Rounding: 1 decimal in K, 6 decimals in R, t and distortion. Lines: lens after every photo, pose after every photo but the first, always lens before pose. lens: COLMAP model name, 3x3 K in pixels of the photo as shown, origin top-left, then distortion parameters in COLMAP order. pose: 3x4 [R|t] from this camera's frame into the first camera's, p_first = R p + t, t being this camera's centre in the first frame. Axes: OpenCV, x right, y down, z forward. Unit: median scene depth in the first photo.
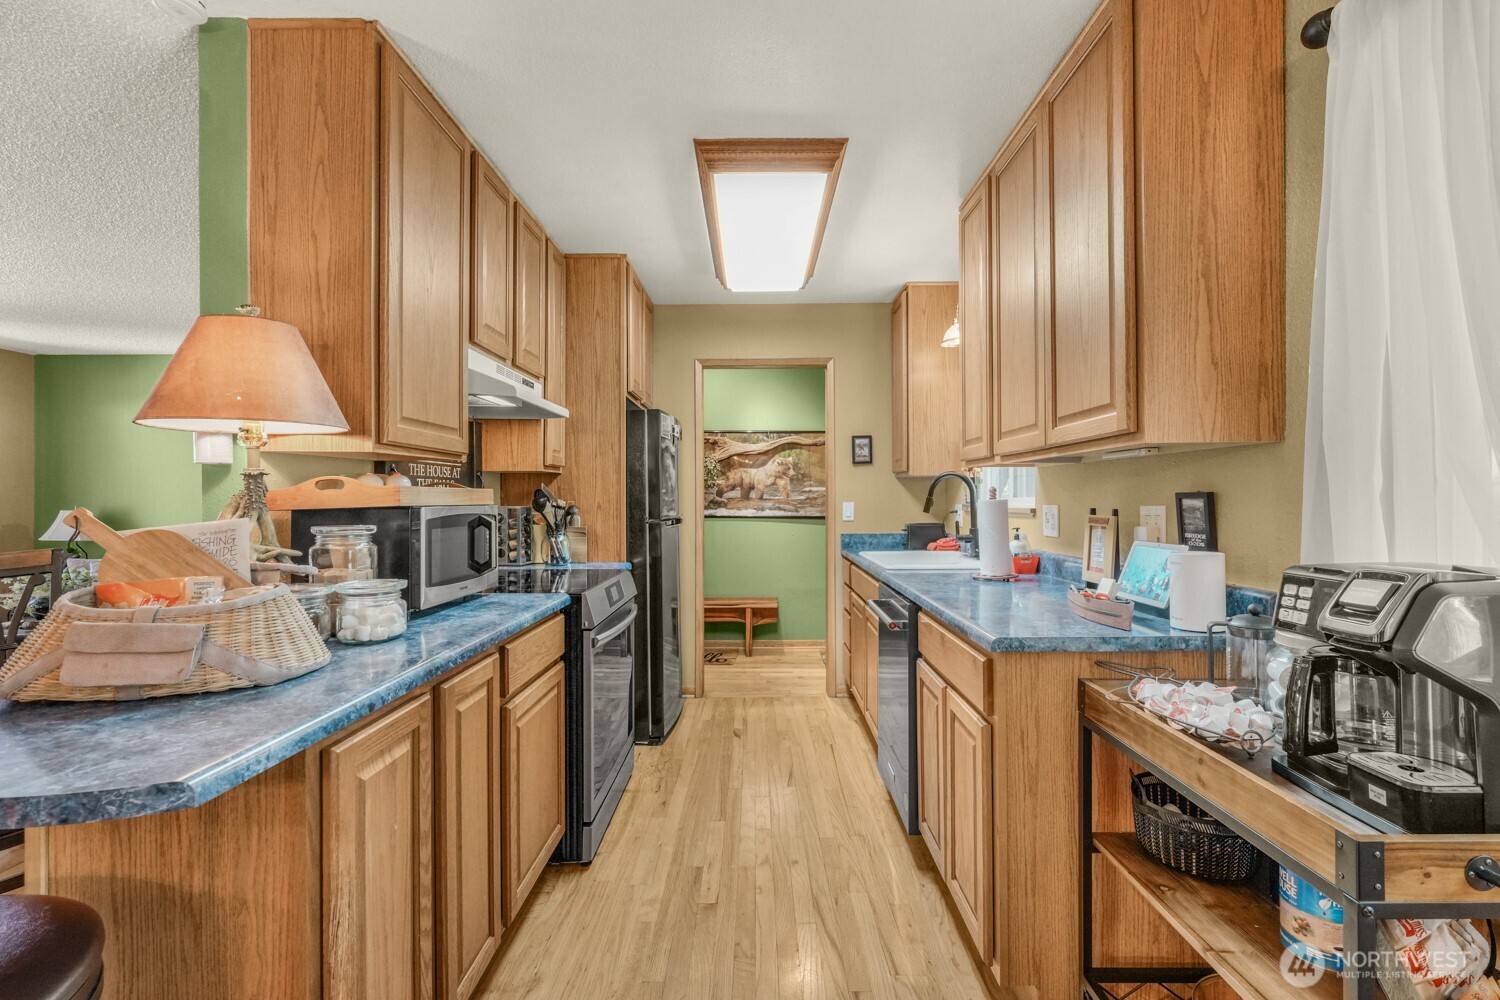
lens RADIAL K [[667.5, 0, 761.6], [0, 667.5, 497.9], [0, 0, 1]] dist [-0.003396, 0.001361]
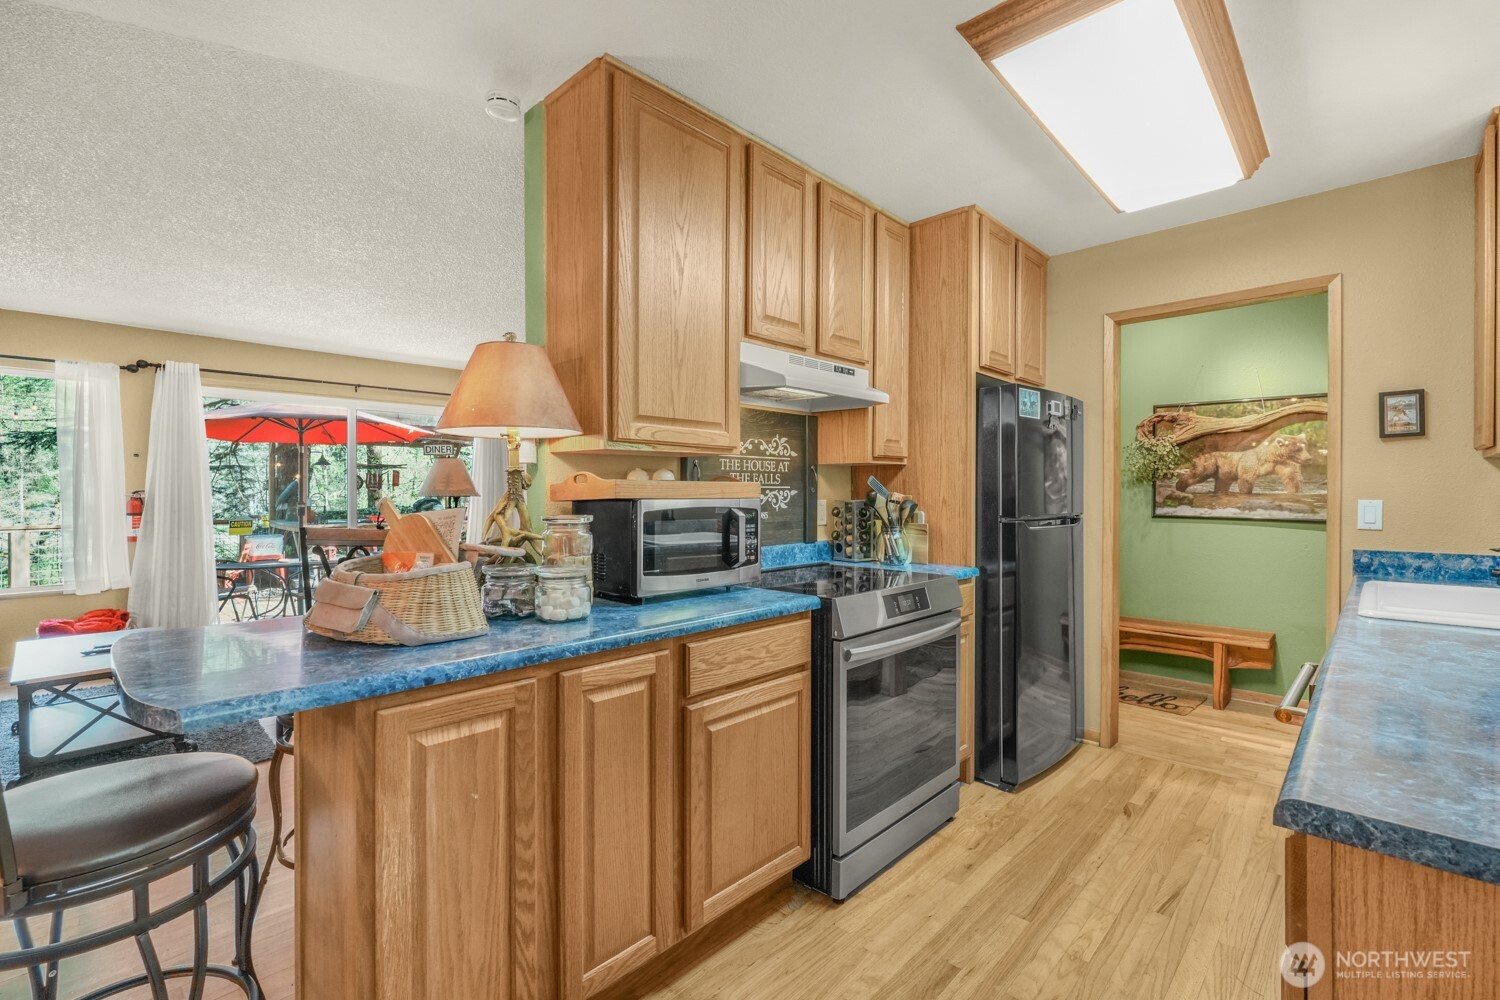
lens RADIAL K [[667.5, 0, 753.7], [0, 667.5, 498.6], [0, 0, 1]] dist [-0.003396, 0.001361]
pose [[0.721774, 0.009565, -0.692063, 0.183237], [-0.002689, 0.999936, 0.011016, -0.000004], [0.692124, -0.006090, 0.721753, 0.190924]]
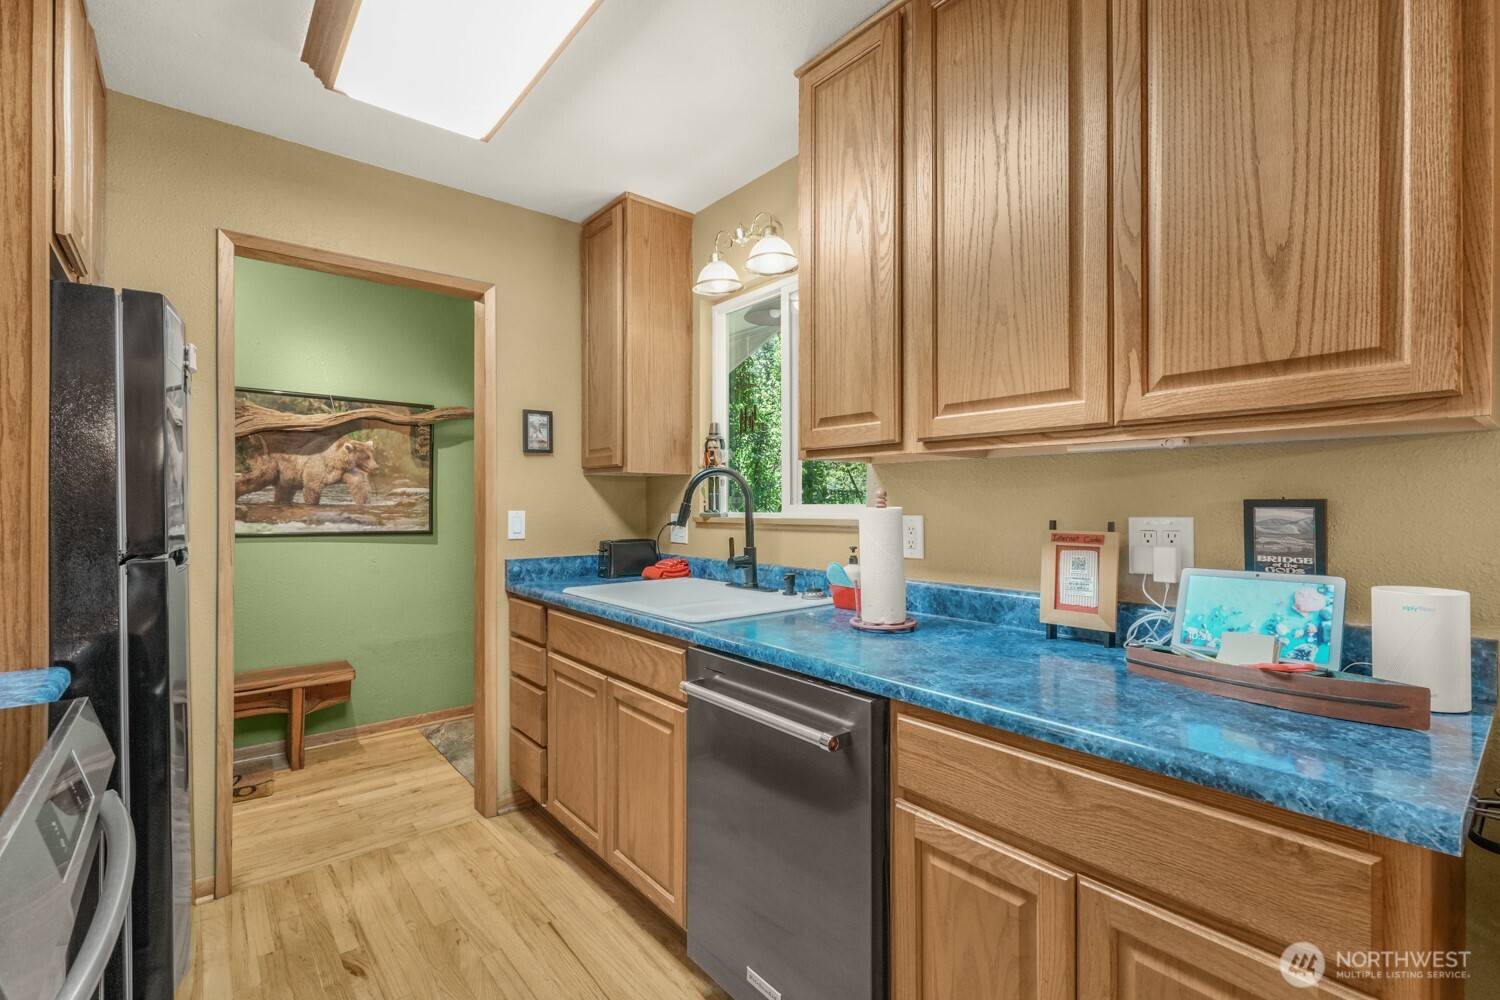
lens RADIAL K [[667.5, 0, 758.9], [0, 667.5, 503.4], [0, 0, 1]] dist [-0.003396, 0.001361]
pose [[0.766717, 0.003056, 0.641978, -0.135679], [-0.002933, 0.999995, -0.001258, -0.000758], [-0.641979, -0.000918, 0.766722, 0.438312]]
